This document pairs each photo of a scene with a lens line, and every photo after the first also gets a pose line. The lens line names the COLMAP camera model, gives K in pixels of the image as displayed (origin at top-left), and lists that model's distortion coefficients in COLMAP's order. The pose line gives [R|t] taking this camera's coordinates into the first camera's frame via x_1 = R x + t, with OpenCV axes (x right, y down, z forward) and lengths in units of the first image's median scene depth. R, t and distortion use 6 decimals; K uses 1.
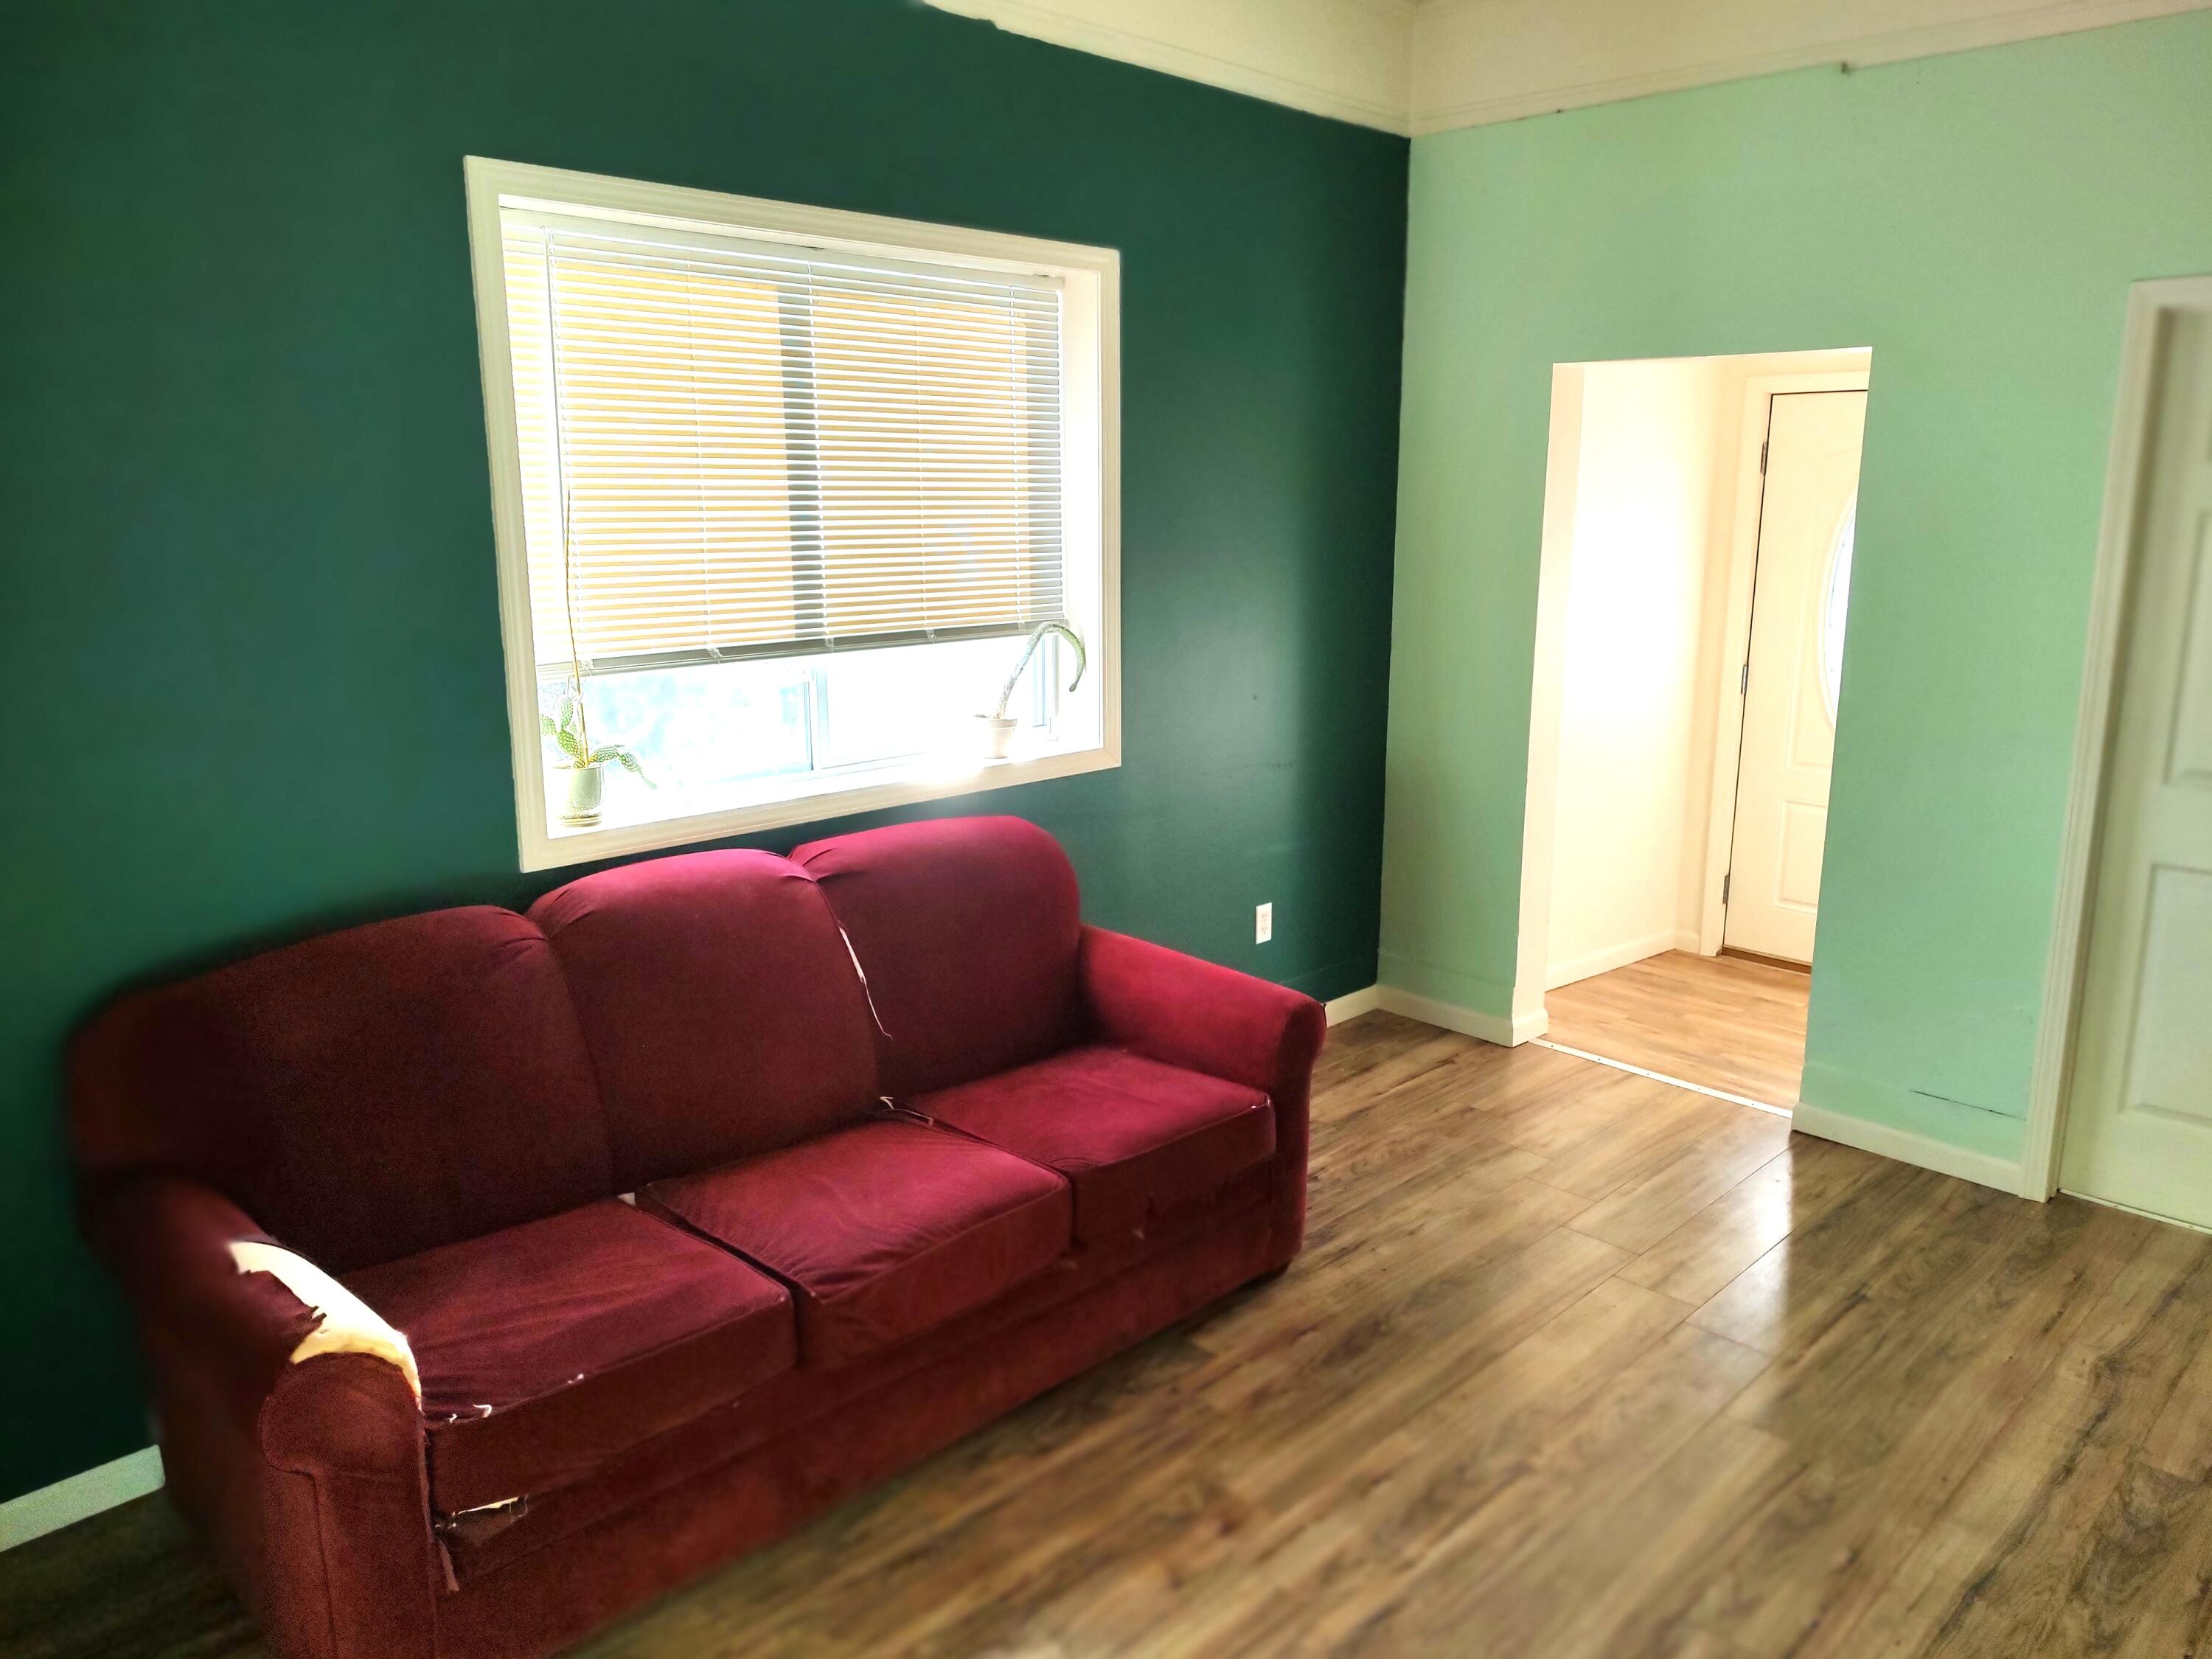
lens RADIAL K [[1572.1, 0, 1104.7], [0, 1572.1, 821.4], [0, 0, 1]] dist [0.024985, -0.020987]
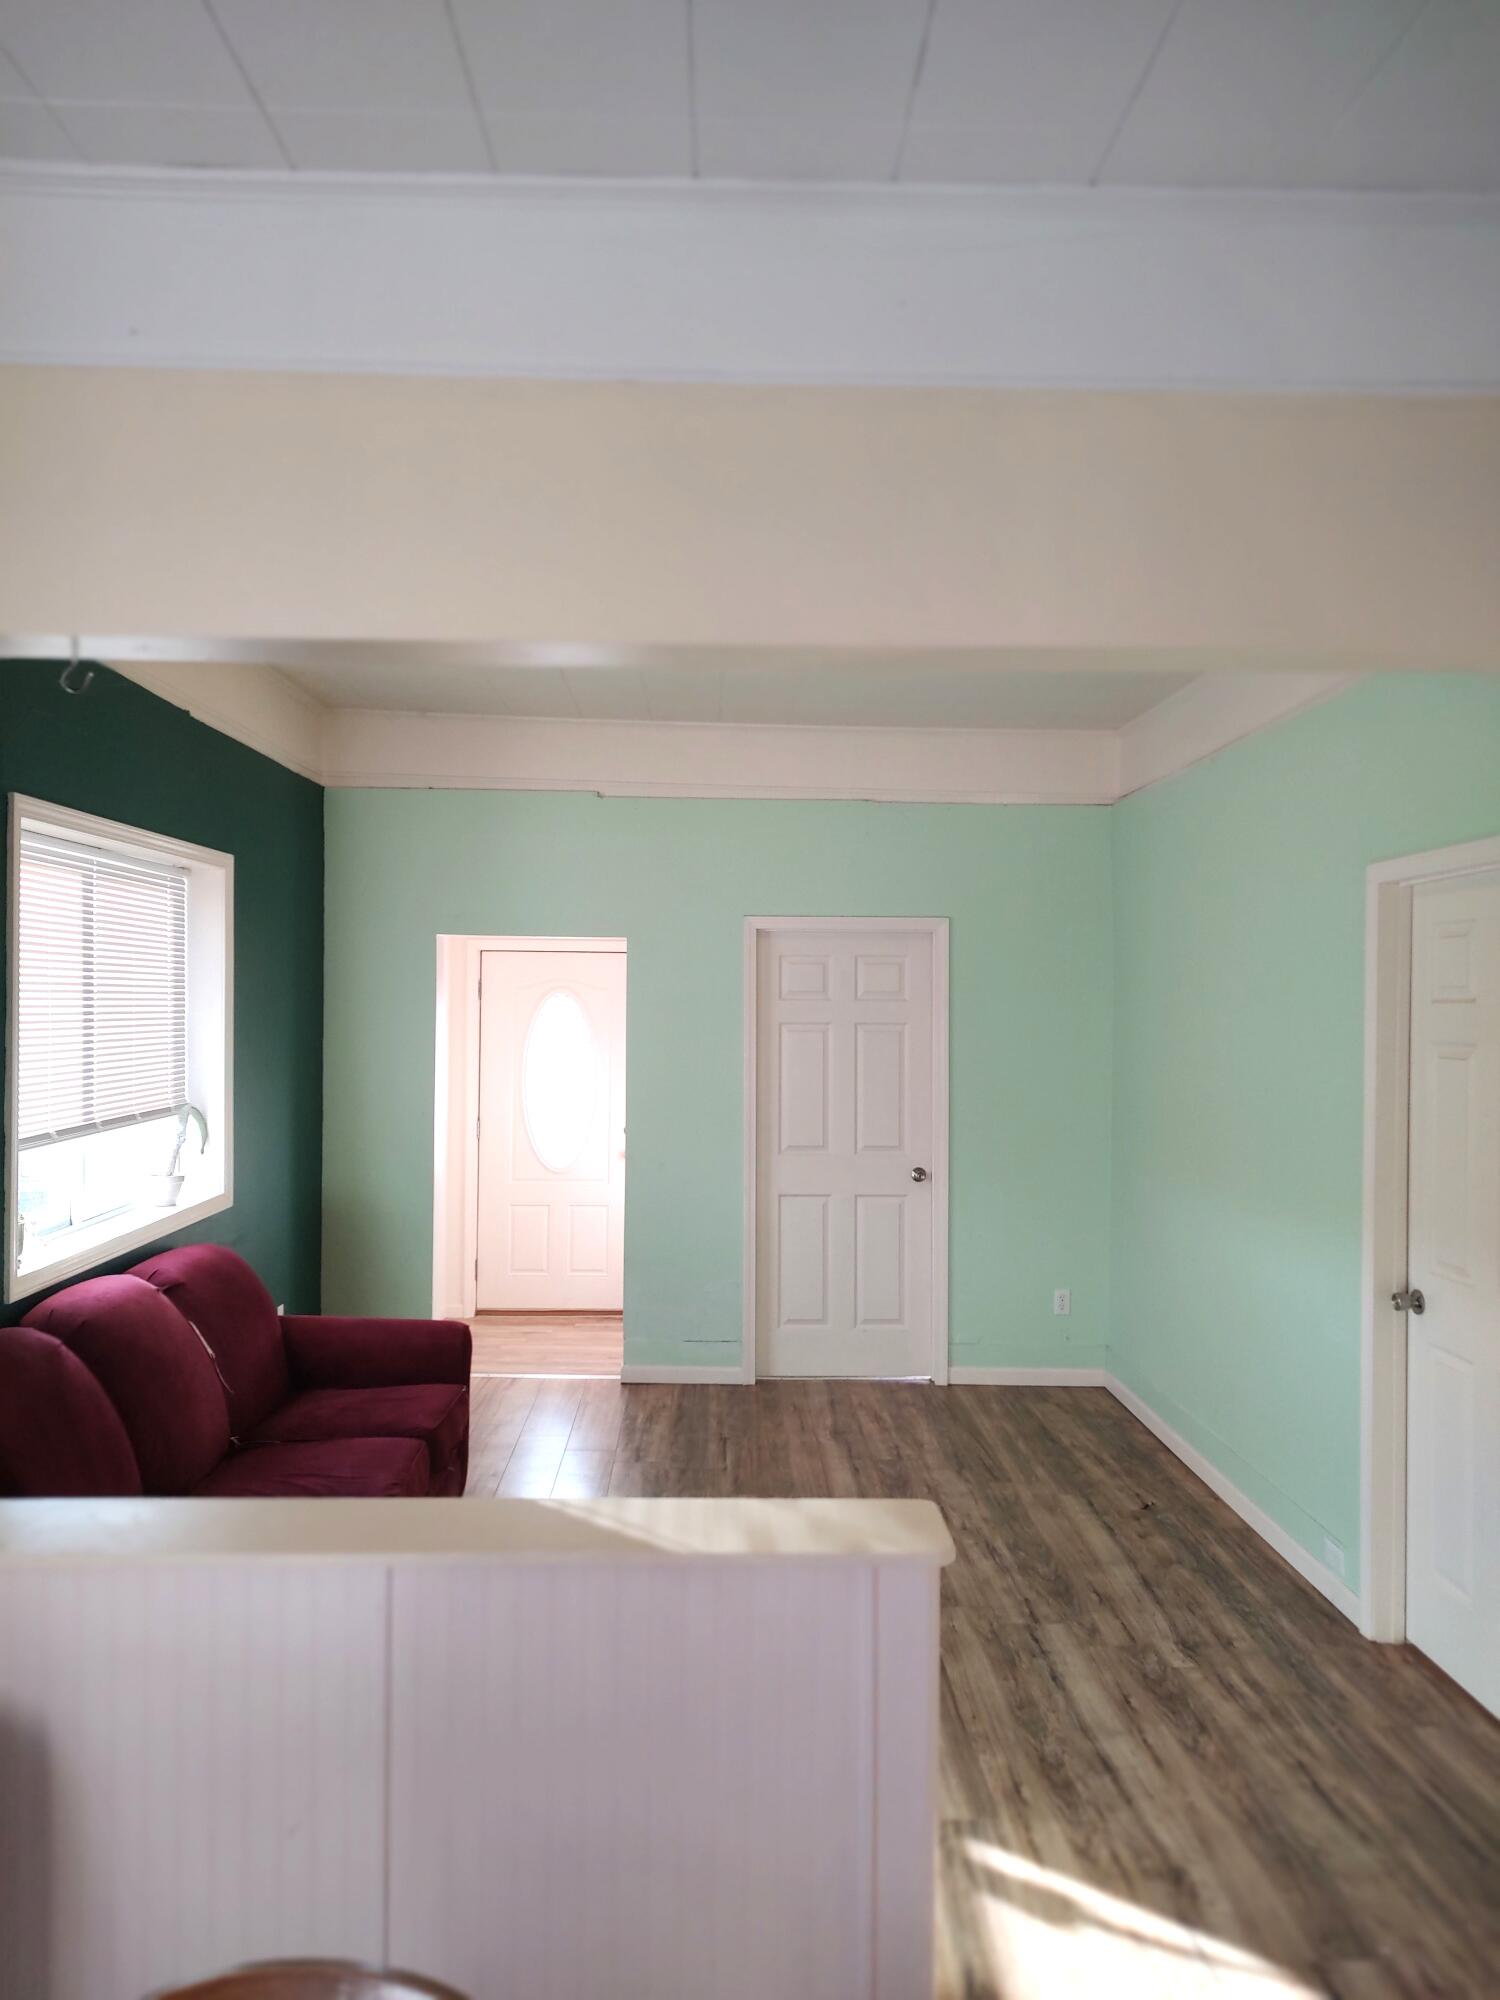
lens RADIAL K [[1421.4, 0, 736.4], [0, 1421.4, 1003.0], [0, 0, 1]] dist [0.024985, -0.020987]
pose [[0.698428, 0.002960, 0.715675, -0.682816], [0.140710, 0.979905, -0.141373, 0.034937], [-0.701712, 0.199442, 0.683976, -0.249301]]
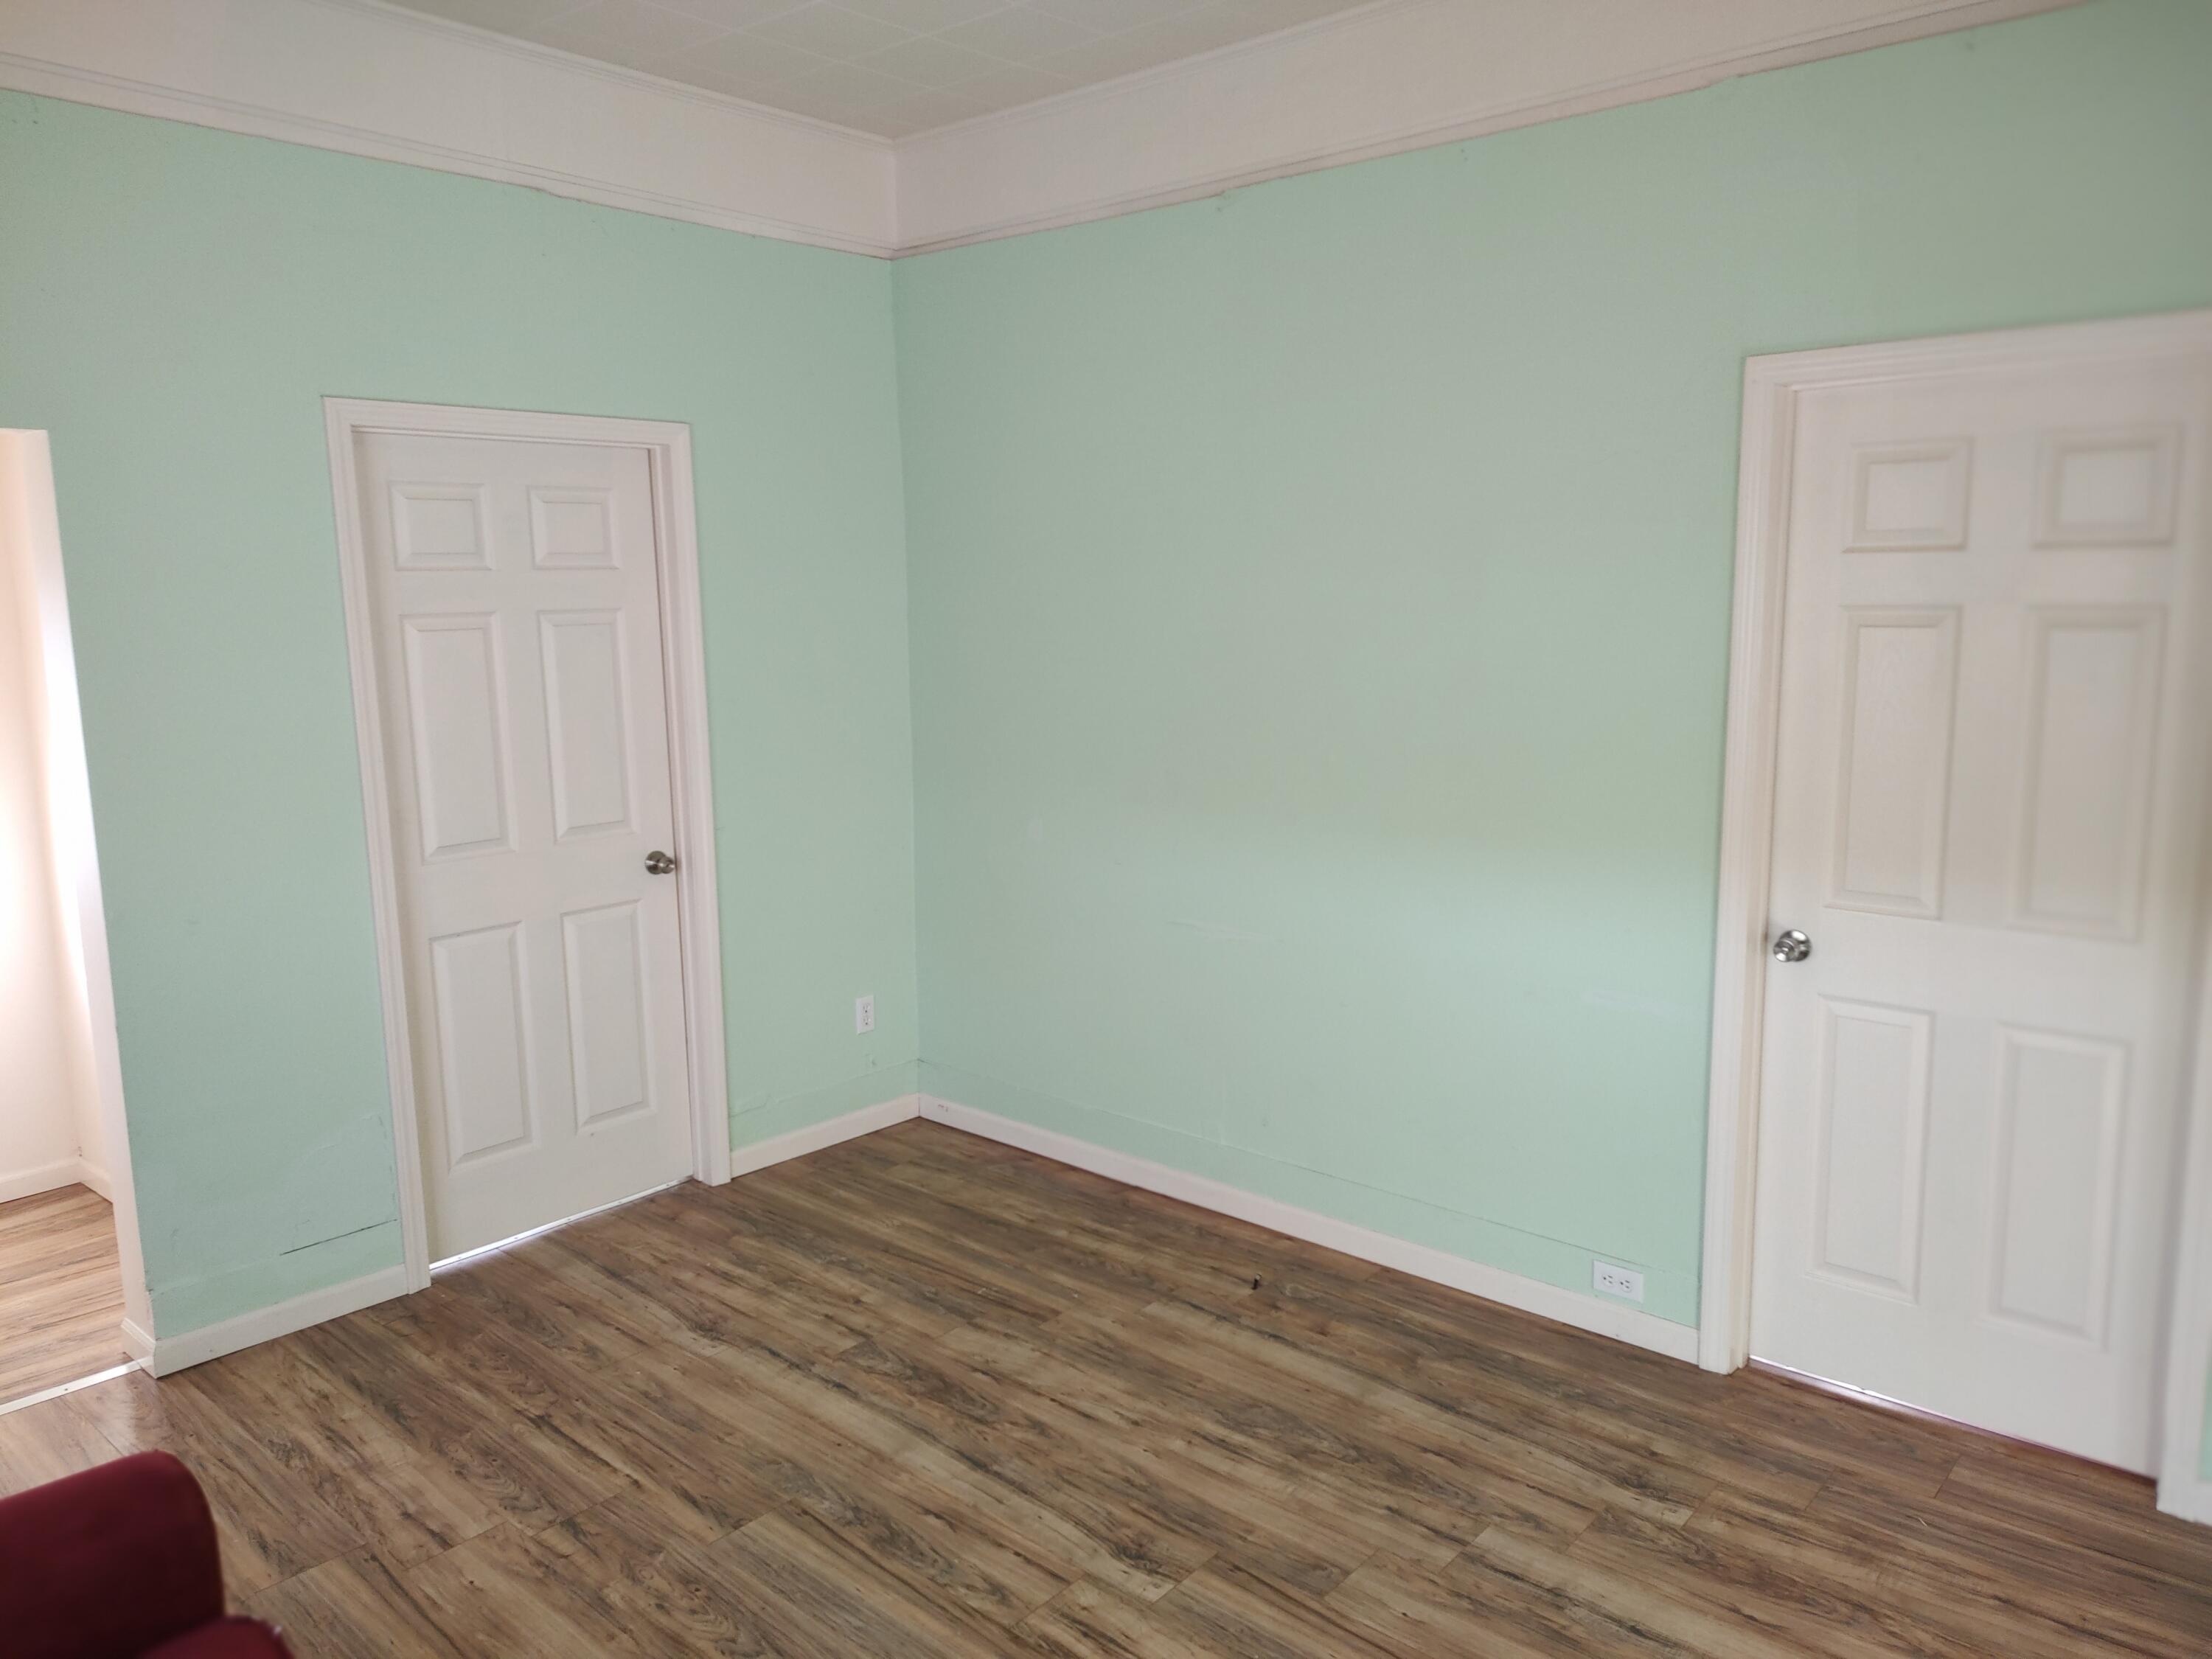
lens RADIAL K [[1572.1, 0, 1107.8], [0, 1572.1, 830.9], [0, 0, 1]] dist [0.024985, -0.020987]
pose [[-0.058560, -0.163212, 0.984852, -0.422893], [0.215026, 0.961325, 0.172099, -0.133960], [-0.974851, 0.221846, -0.021200, 0.569783]]
